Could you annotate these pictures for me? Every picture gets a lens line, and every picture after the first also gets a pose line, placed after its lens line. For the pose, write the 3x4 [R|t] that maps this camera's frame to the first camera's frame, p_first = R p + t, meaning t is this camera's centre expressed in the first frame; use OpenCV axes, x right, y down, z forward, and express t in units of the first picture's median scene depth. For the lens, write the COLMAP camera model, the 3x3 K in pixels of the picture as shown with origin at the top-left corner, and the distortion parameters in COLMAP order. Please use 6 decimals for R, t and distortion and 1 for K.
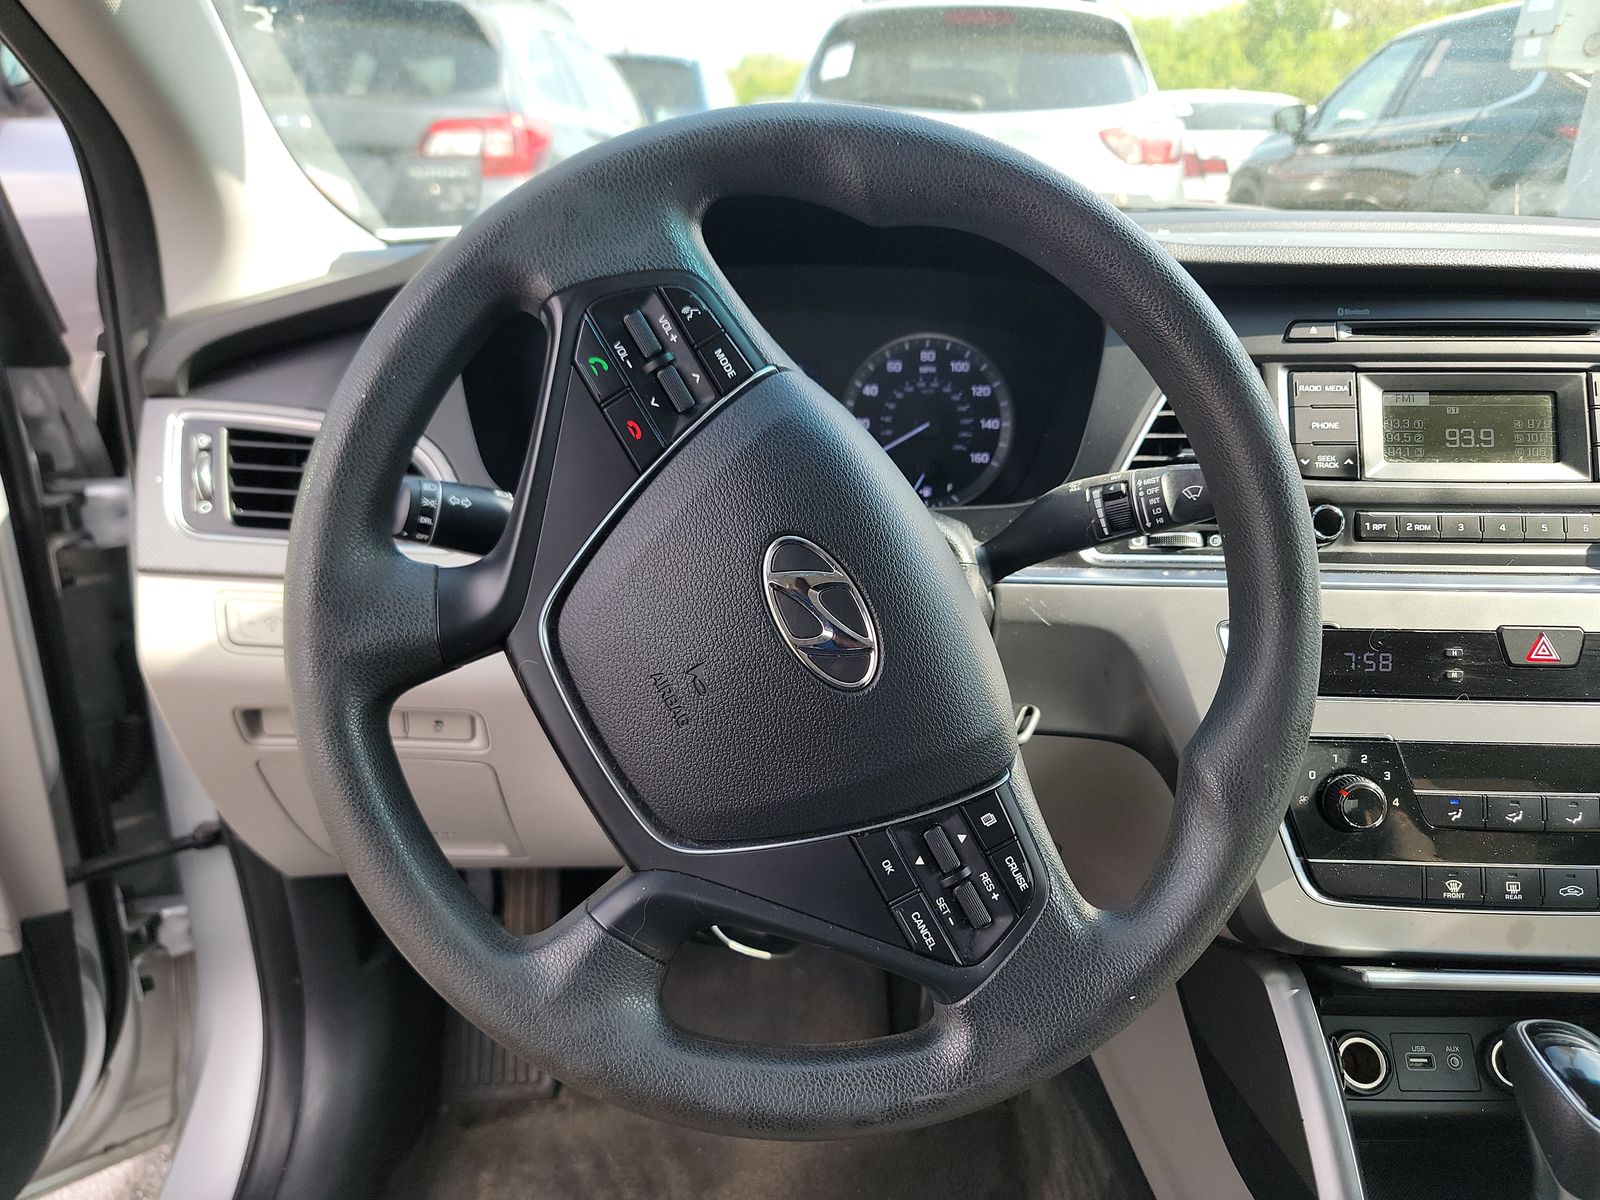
lens RADIAL K [[1134.9, 0, 798.6], [0, 1134.9, 585.3], [0, 0, 1]] dist [0.034478, -0.025591]
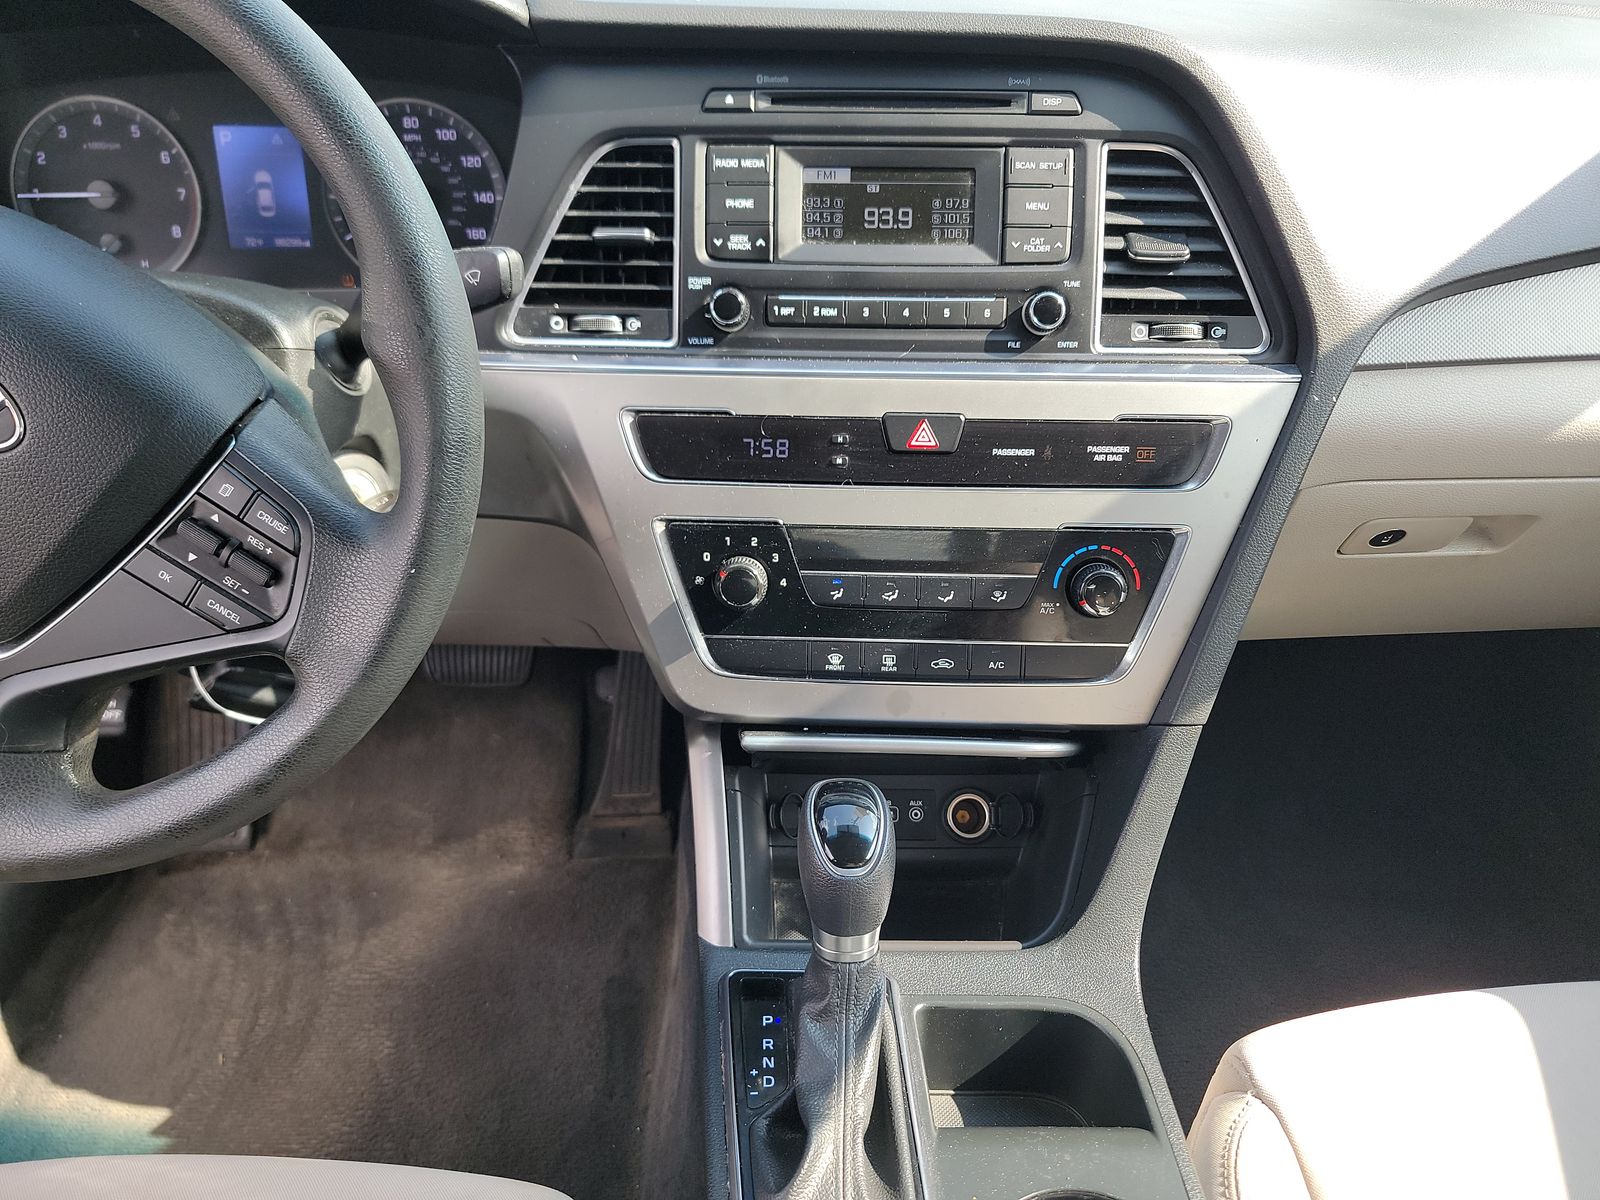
lens RADIAL K [[1134.9, 0, 802.9], [0, 1134.9, 592.7], [0, 0, 1]] dist [0.034478, -0.025591]
pose [[0.999976, 0.001589, 0.006686, 0.507369], [-0.002877, 0.980345, 0.197269, -0.006109], [-0.006241, -0.197283, 0.980327, -0.021629]]
